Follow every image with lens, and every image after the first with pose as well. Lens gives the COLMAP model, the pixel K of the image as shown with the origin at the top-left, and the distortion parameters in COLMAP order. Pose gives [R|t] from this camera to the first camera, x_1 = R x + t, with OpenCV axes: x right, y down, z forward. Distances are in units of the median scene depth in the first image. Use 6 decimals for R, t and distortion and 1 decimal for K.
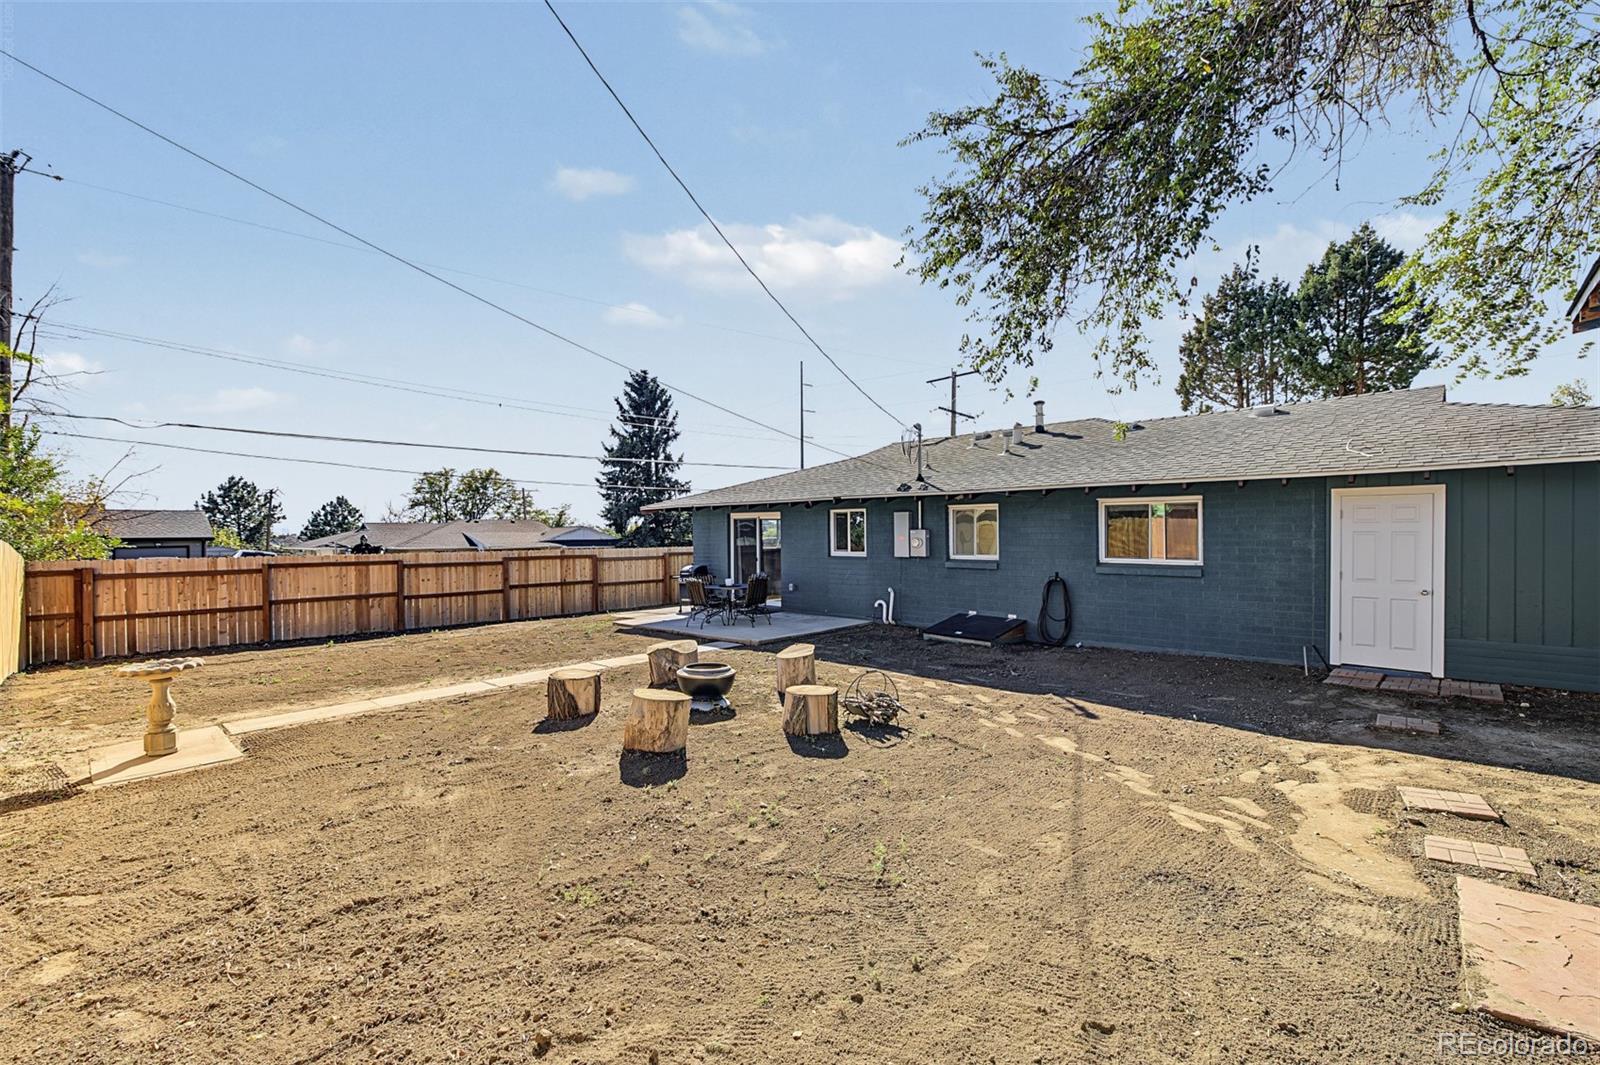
lens RADIAL K [[676.6, 0, 797.4], [0, 676.6, 542.2], [0, 0, 1]] dist [0.001251, -0.000190]
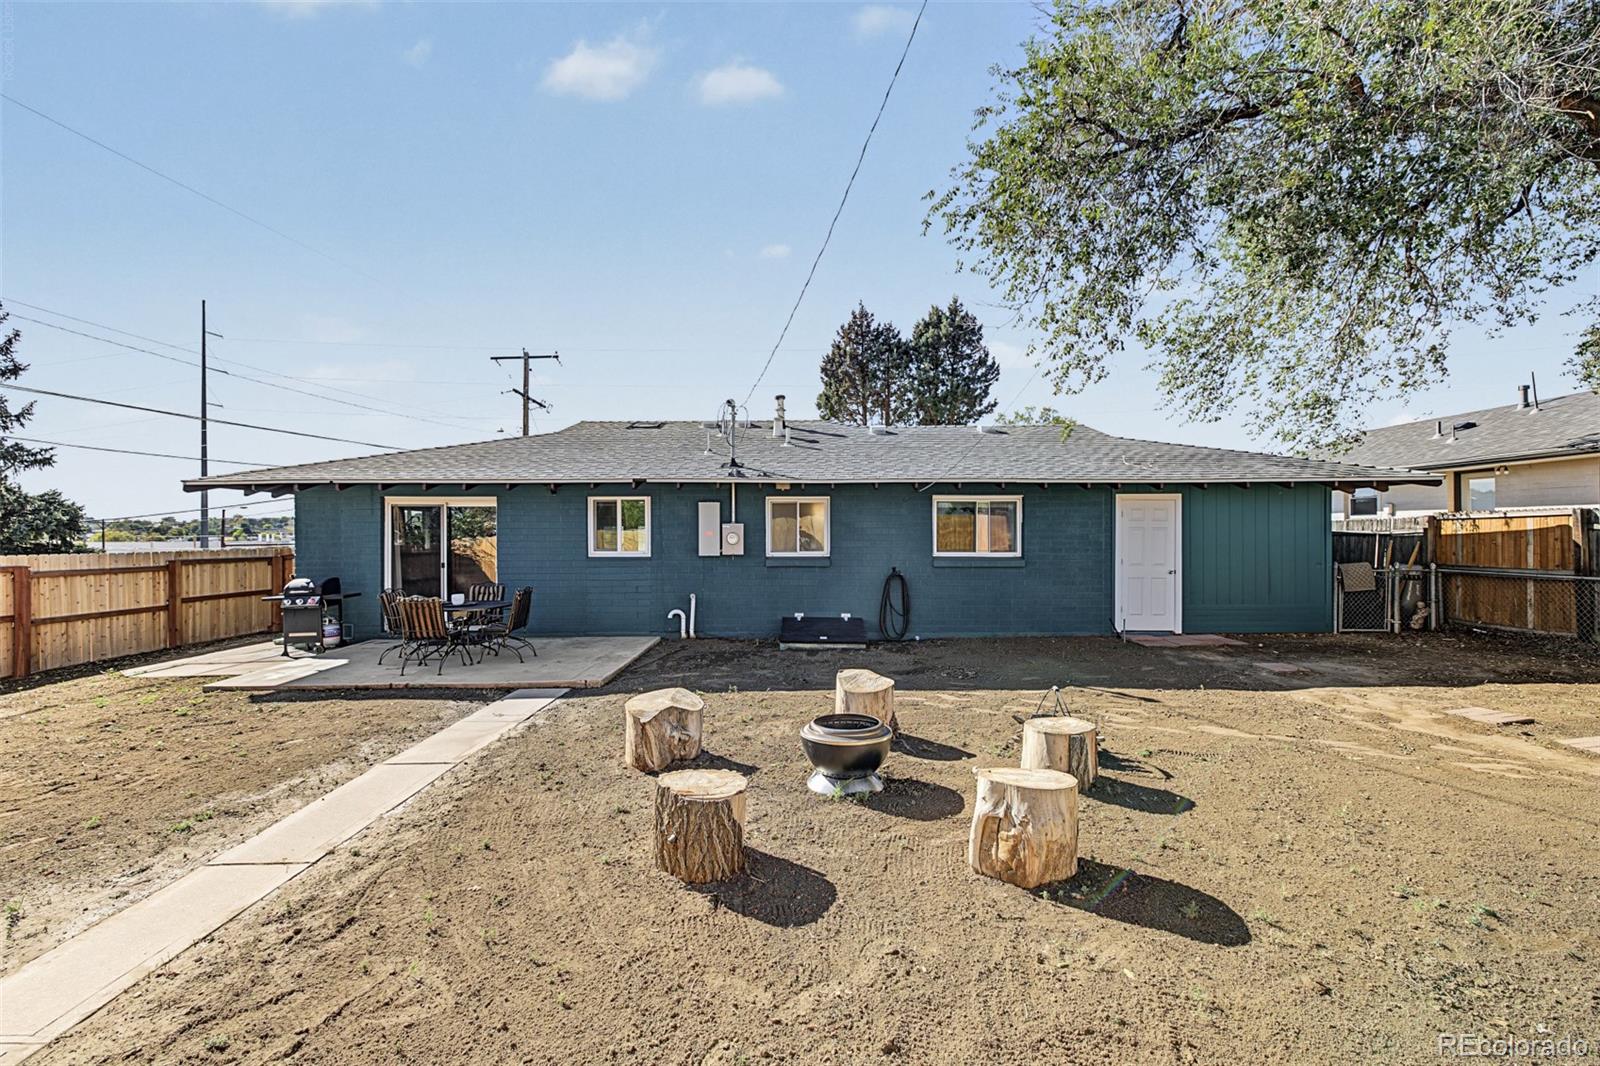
lens RADIAL K [[676.6, 0, 797.4], [0, 676.6, 542.7], [0, 0, 1]] dist [0.001251, -0.000190]
pose [[0.724402, -0.000799, 0.689377, -0.379863], [0.005764, 0.999971, -0.004898, 0.011646], [-0.689353, 0.007522, 0.724386, 0.360241]]
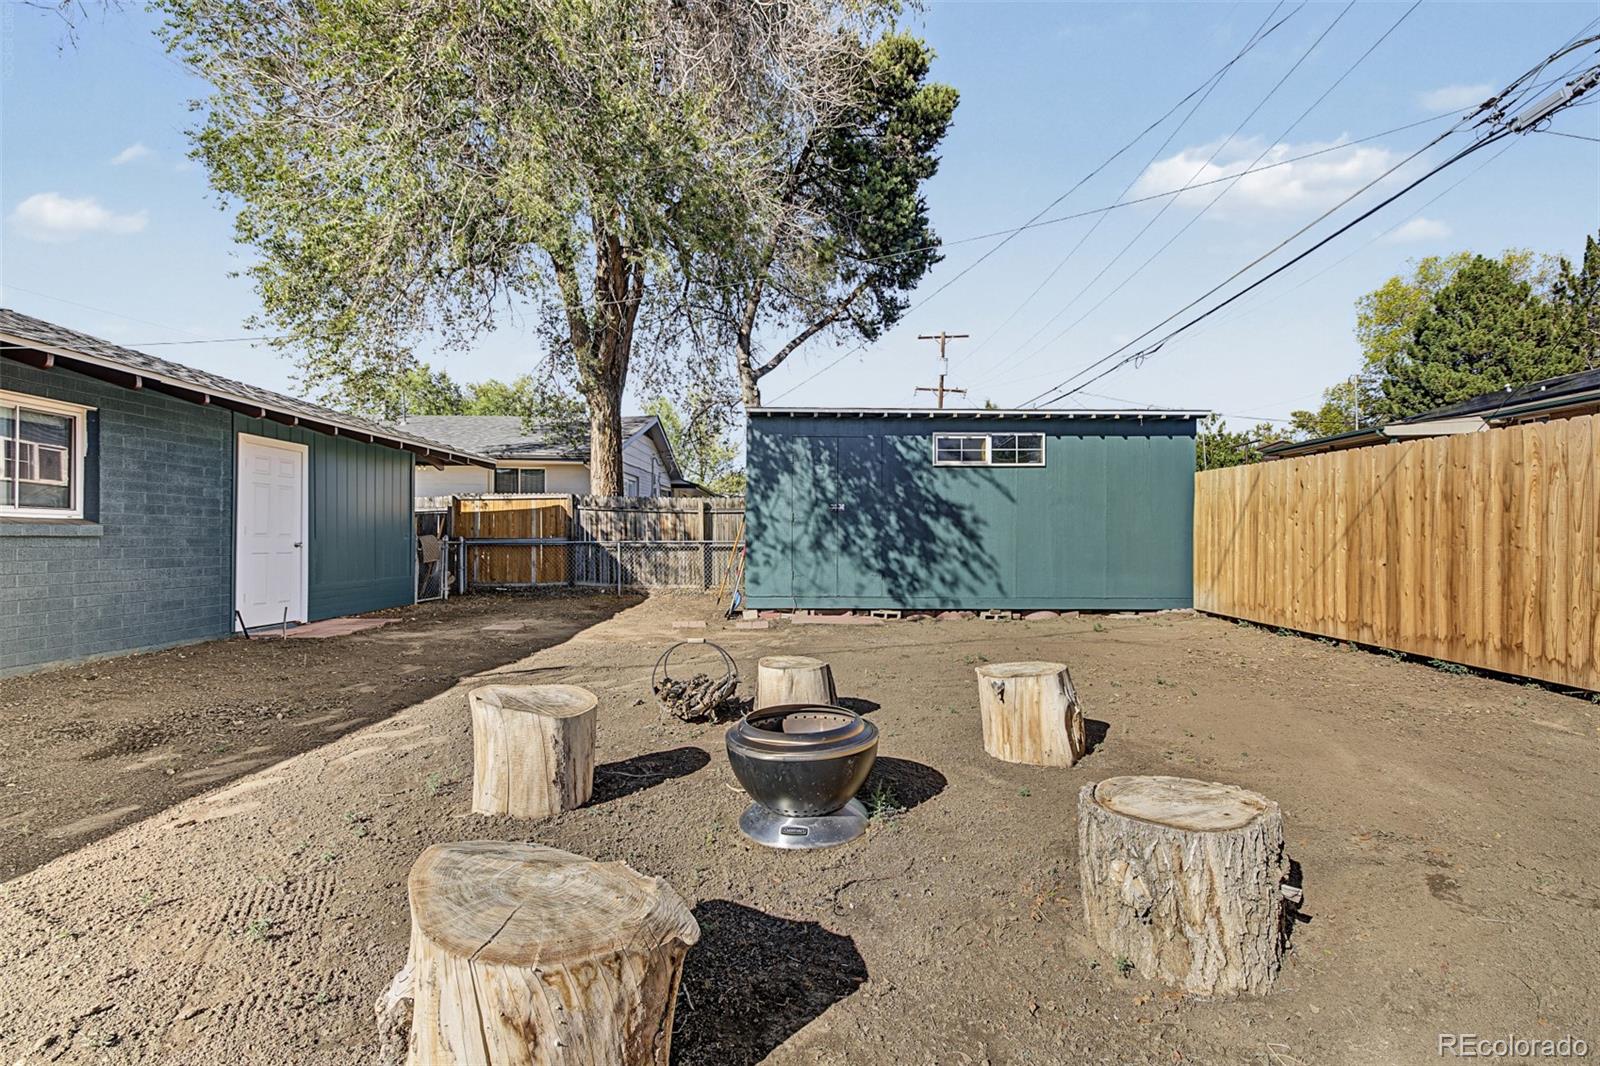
lens RADIAL K [[672.7, 0, 792.5], [0, 672.7, 533.6], [0, 0, 1]] dist [0.007789, -0.000743]
pose [[-0.695393, 0.015394, 0.718465, -0.253087], [0.014308, 0.999869, -0.007575, 0.051605], [-0.718487, 0.005012, -0.695522, 0.801001]]
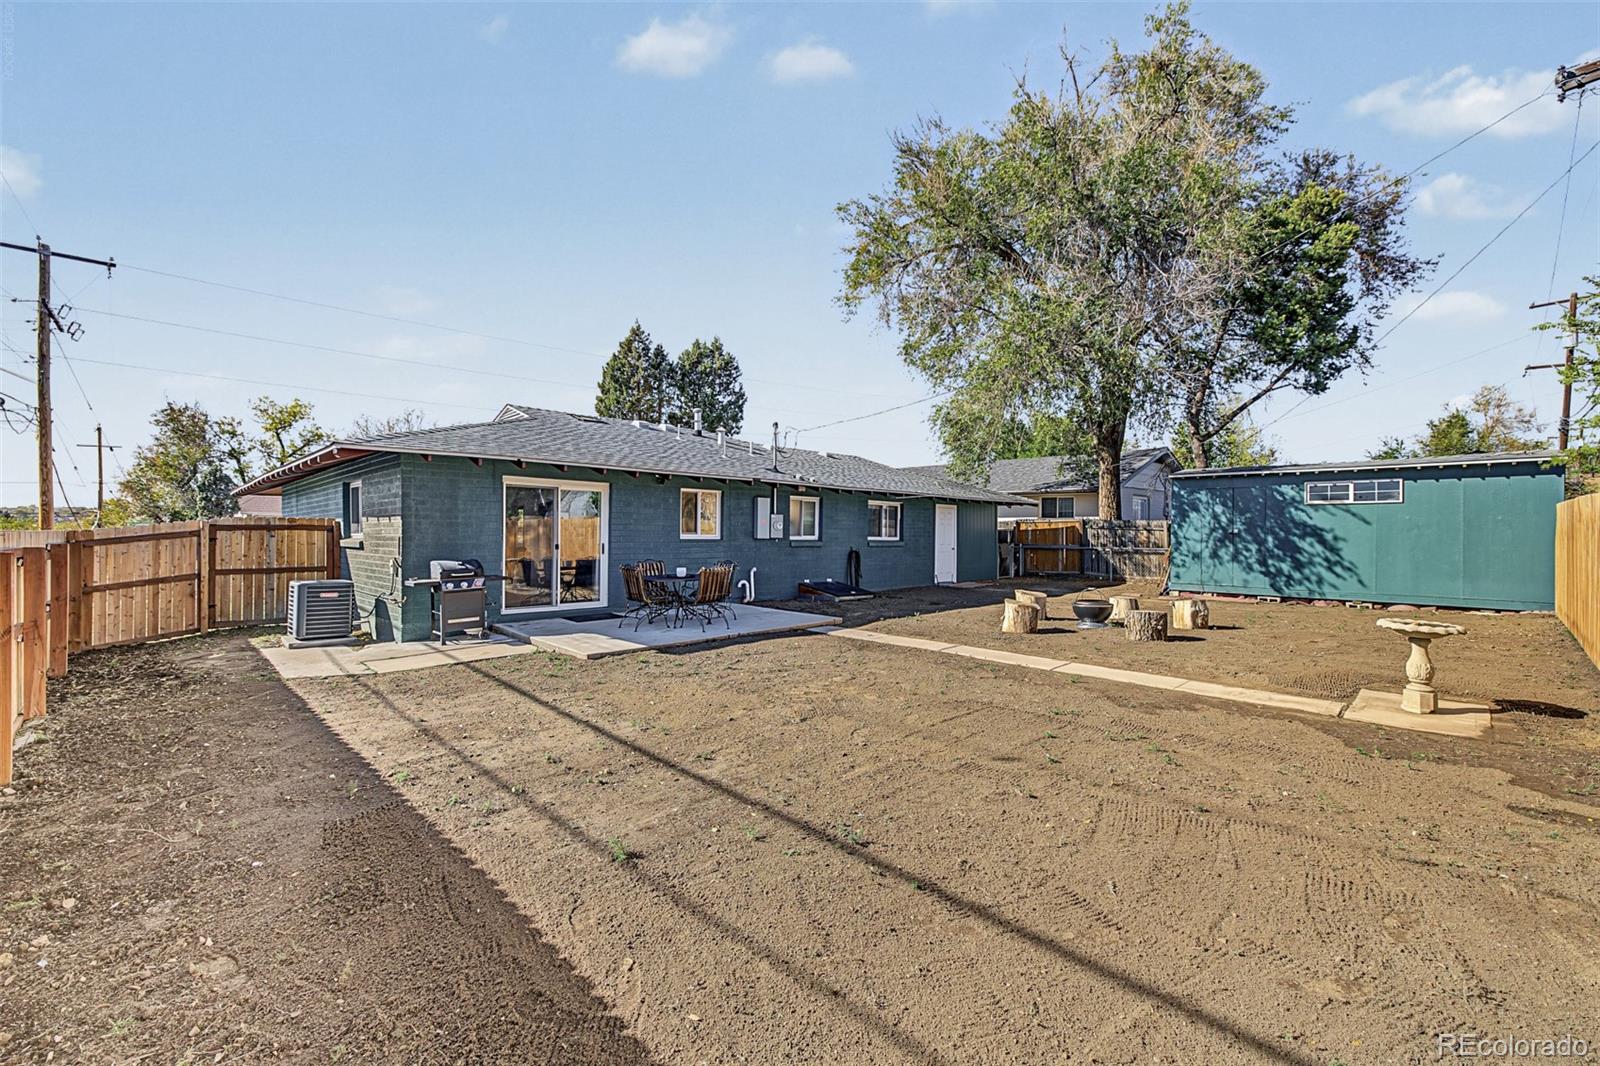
lens RADIAL K [[666.0, 0, 789.1], [0, 666.0, 531.7], [0, 0, 1]] dist [-0.041191, 0.000011]
pose [[0.035705, 0.012684, 0.999282, -1.030801], [0.003792, 0.999911, -0.012828, 0.028005], [-0.999355, 0.004248, 0.035653, 1.026628]]
